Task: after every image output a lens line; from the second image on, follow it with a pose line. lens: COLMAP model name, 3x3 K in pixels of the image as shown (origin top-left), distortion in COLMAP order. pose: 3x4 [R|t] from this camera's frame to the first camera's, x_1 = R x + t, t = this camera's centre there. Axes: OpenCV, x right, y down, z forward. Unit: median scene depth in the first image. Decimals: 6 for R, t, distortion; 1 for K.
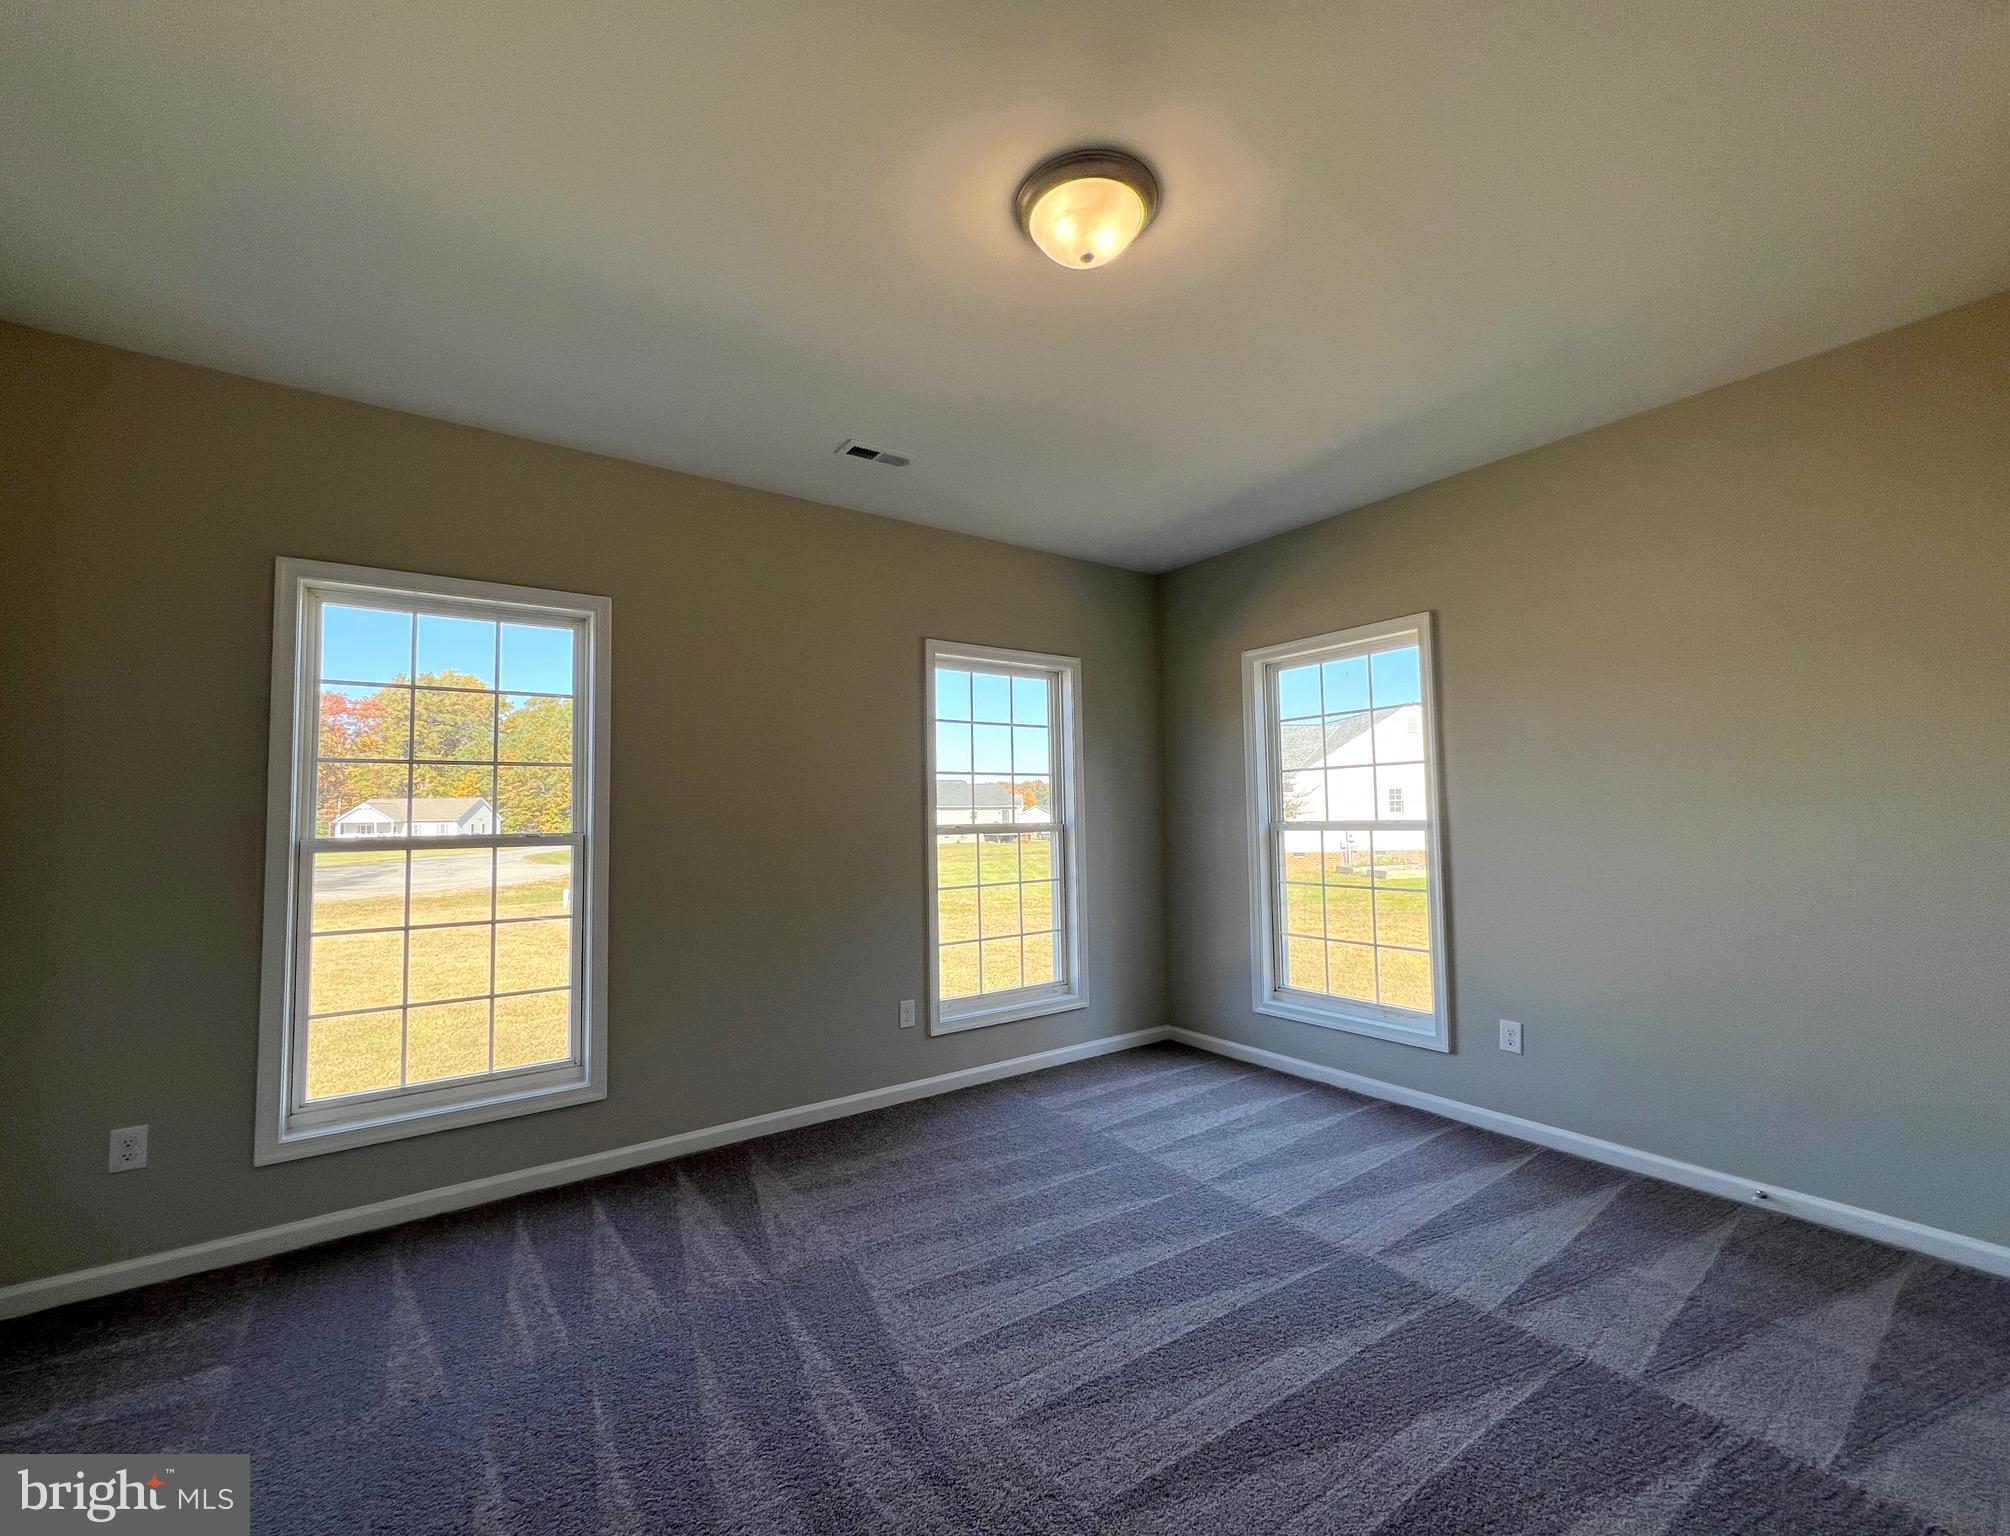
lens RADIAL K [[829.5, 0, 1005.0], [0, 829.5, 768.0], [0, 0, 1]] dist [0.001211, 0.000228]
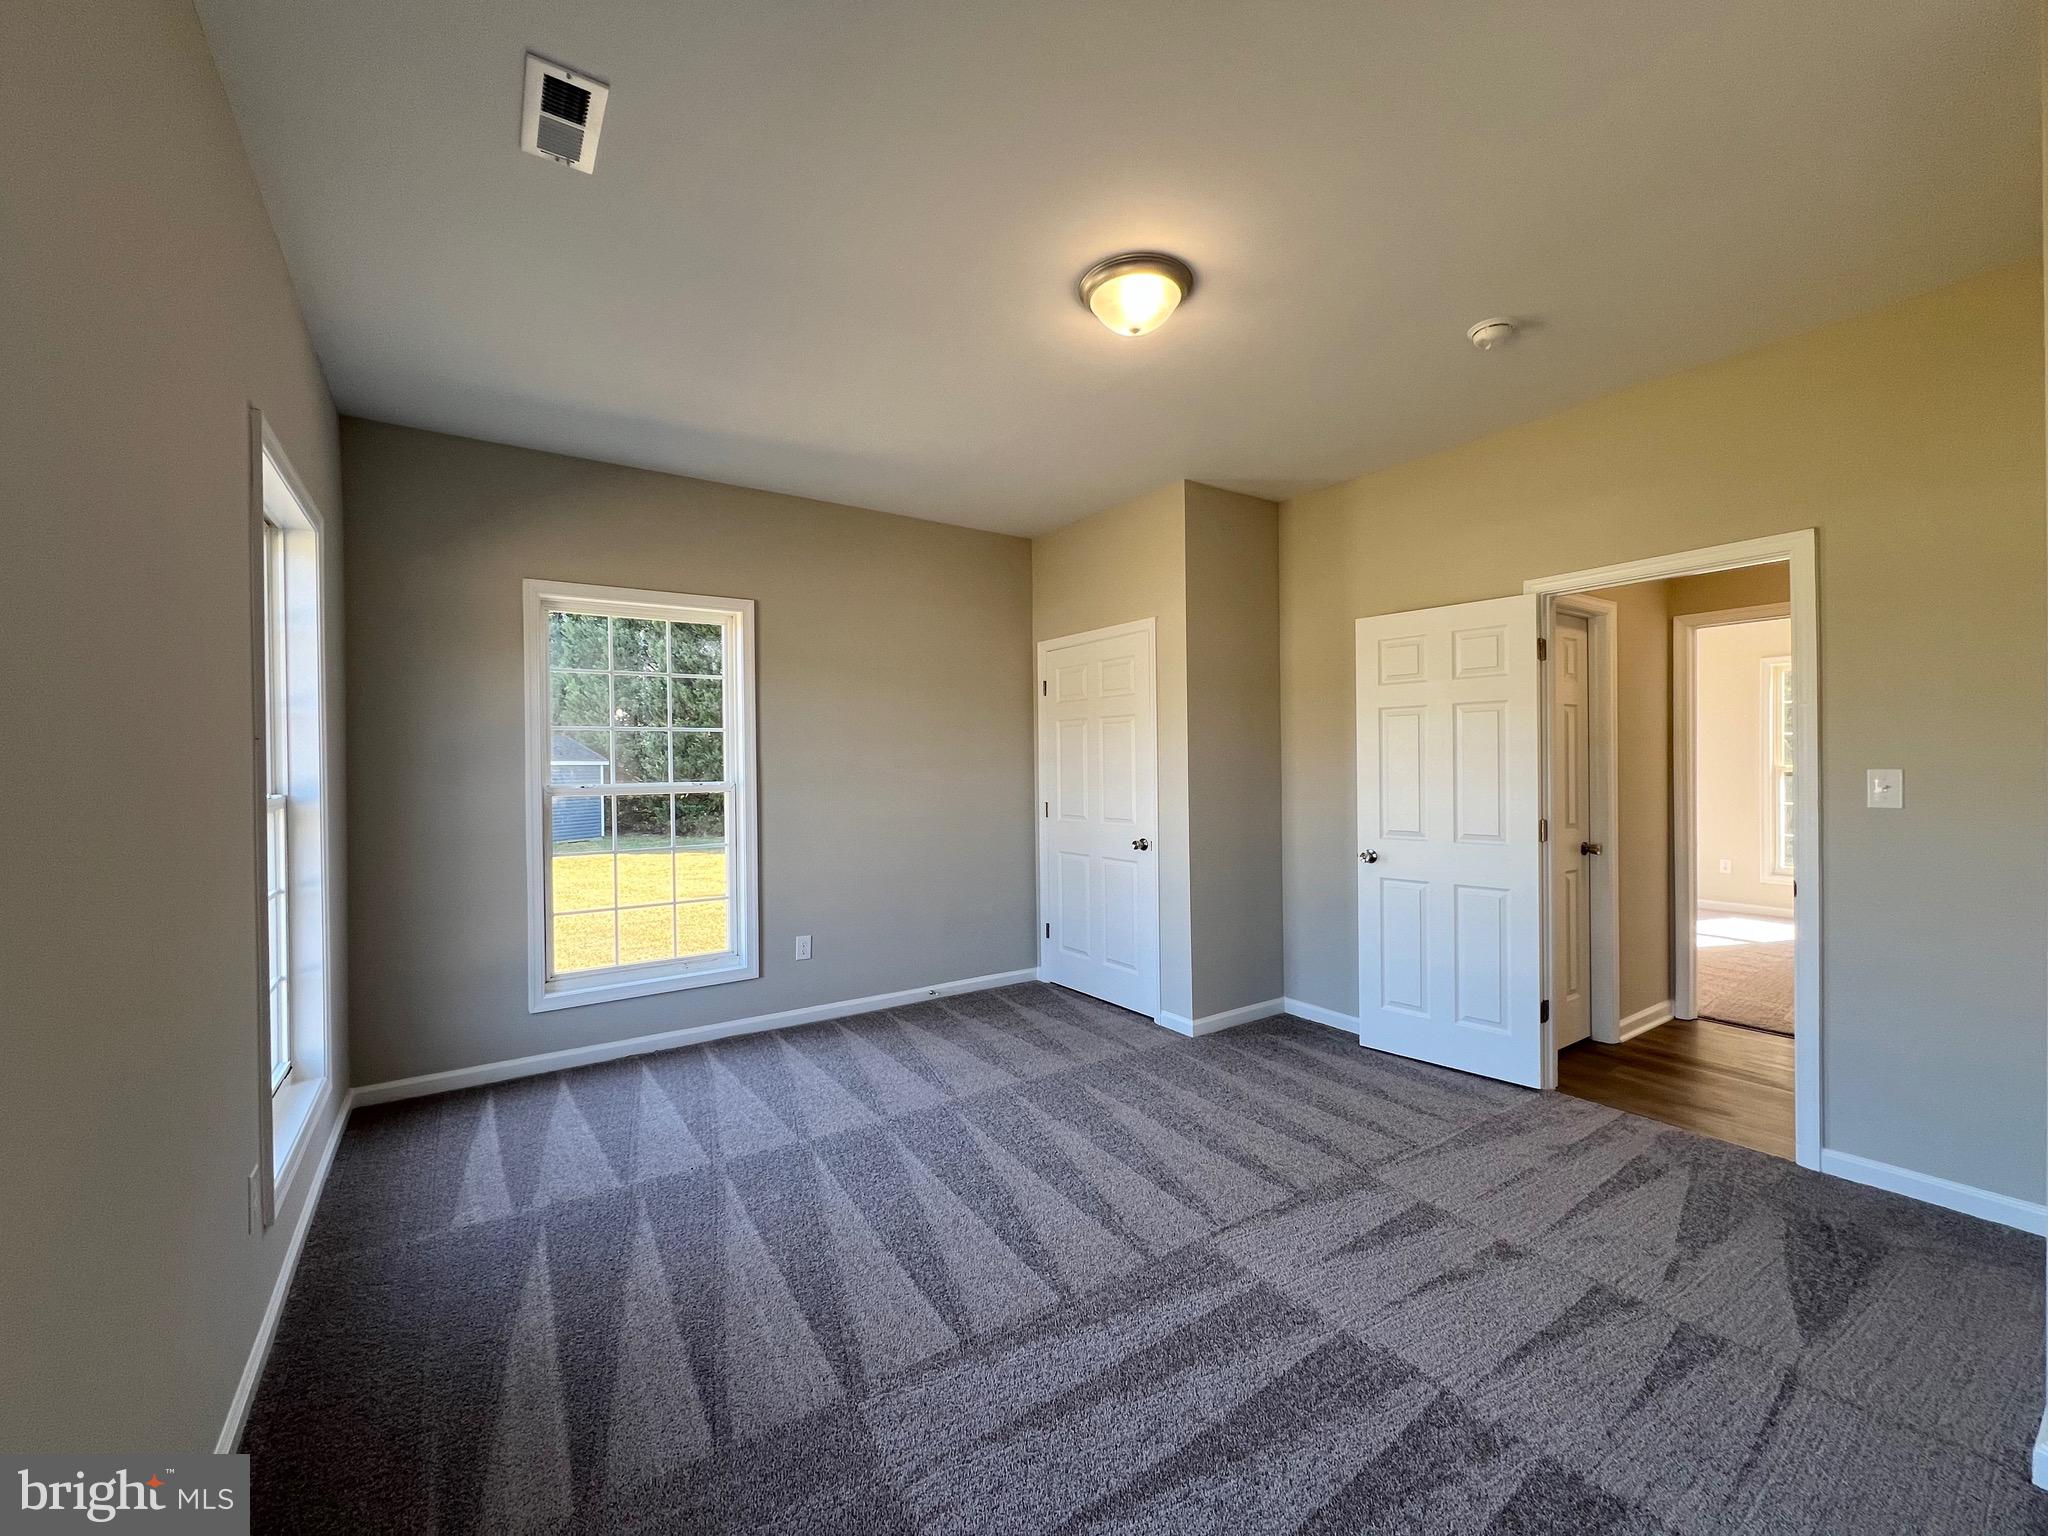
lens RADIAL K [[821.3, 0, 1022.8], [0, 821.3, 768.6], [0, 0, 1]] dist [-0.002180, 0.000521]
pose [[0.032221, 0.002421, 0.999478, -0.666414], [-0.052940, 0.998597, -0.000712, 0.027722], [-0.998078, -0.052890, 0.032304, 0.637291]]
